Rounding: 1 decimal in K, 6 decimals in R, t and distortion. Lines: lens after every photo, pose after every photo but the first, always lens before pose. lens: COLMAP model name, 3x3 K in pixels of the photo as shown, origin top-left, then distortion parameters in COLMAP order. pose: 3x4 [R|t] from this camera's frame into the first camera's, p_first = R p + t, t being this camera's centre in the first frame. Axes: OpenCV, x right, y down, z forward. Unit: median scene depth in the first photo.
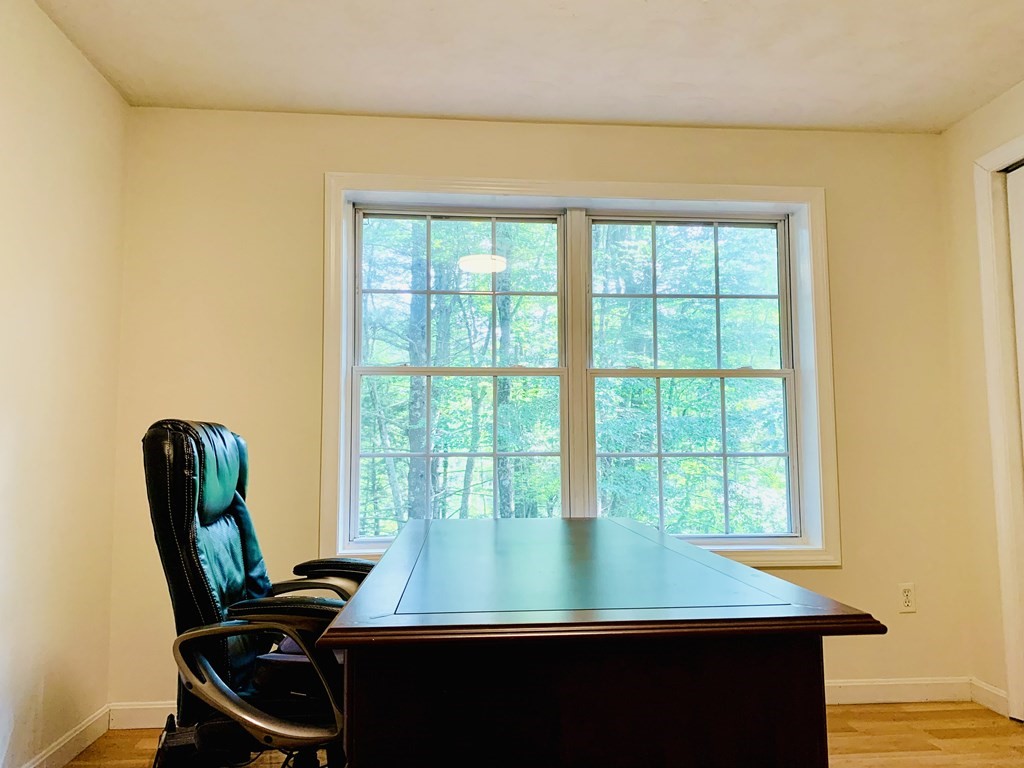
lens RADIAL K [[783.7, 0, 516.7], [0, 783.7, 386.2], [0, 0, 1]] dist [0.008101, -0.029029]
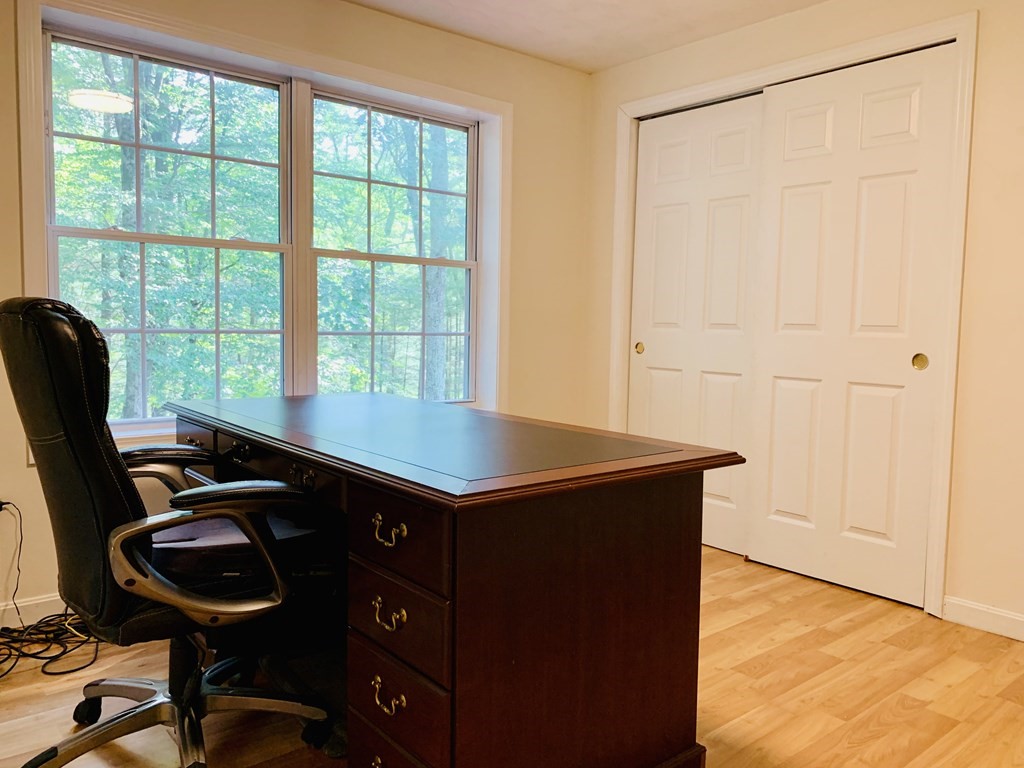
lens RADIAL K [[783.7, 0, 510.9], [0, 783.7, 382.3], [0, 0, 1]] dist [0.008101, -0.029029]
pose [[0.820130, -0.019581, 0.571842, -0.275294], [-0.072320, 0.987851, 0.137548, -0.008454], [-0.567588, -0.154163, 0.808751, 0.009346]]
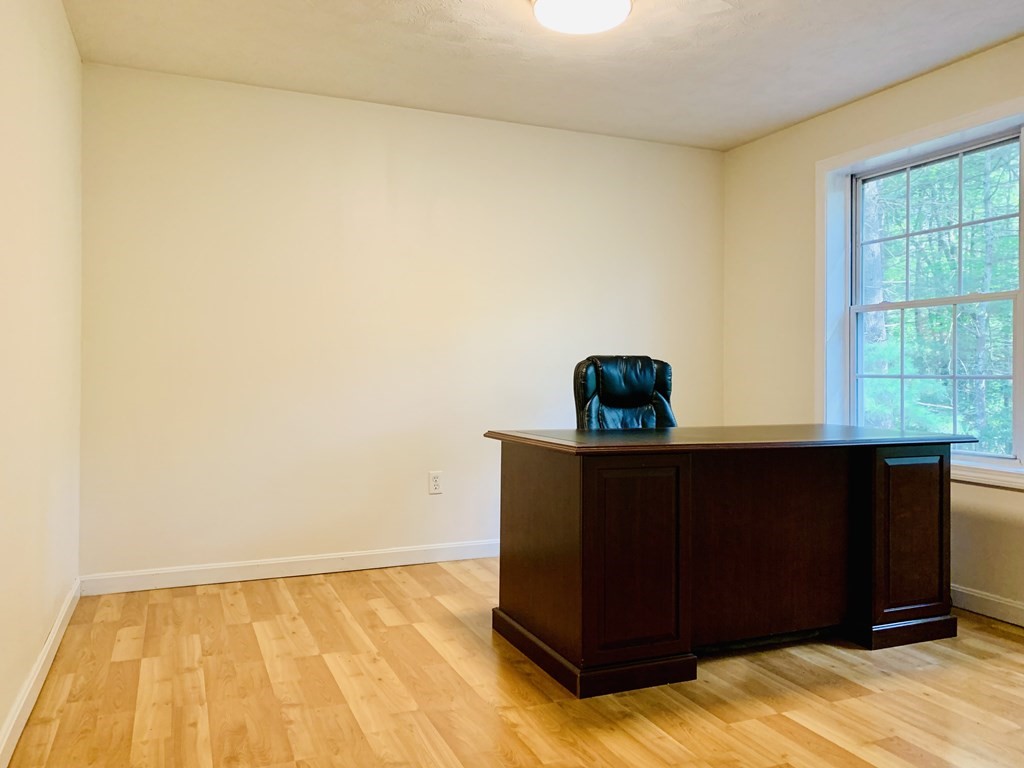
lens RADIAL K [[783.7, 0, 510.7], [0, 783.7, 382.3], [0, 0, 1]] dist [0.008101, -0.029029]
pose [[0.302617, 0.007179, -0.953085, 0.805786], [0.083145, 0.995961, 0.033902, 0.006808], [0.949479, -0.089503, 0.300798, 0.079793]]
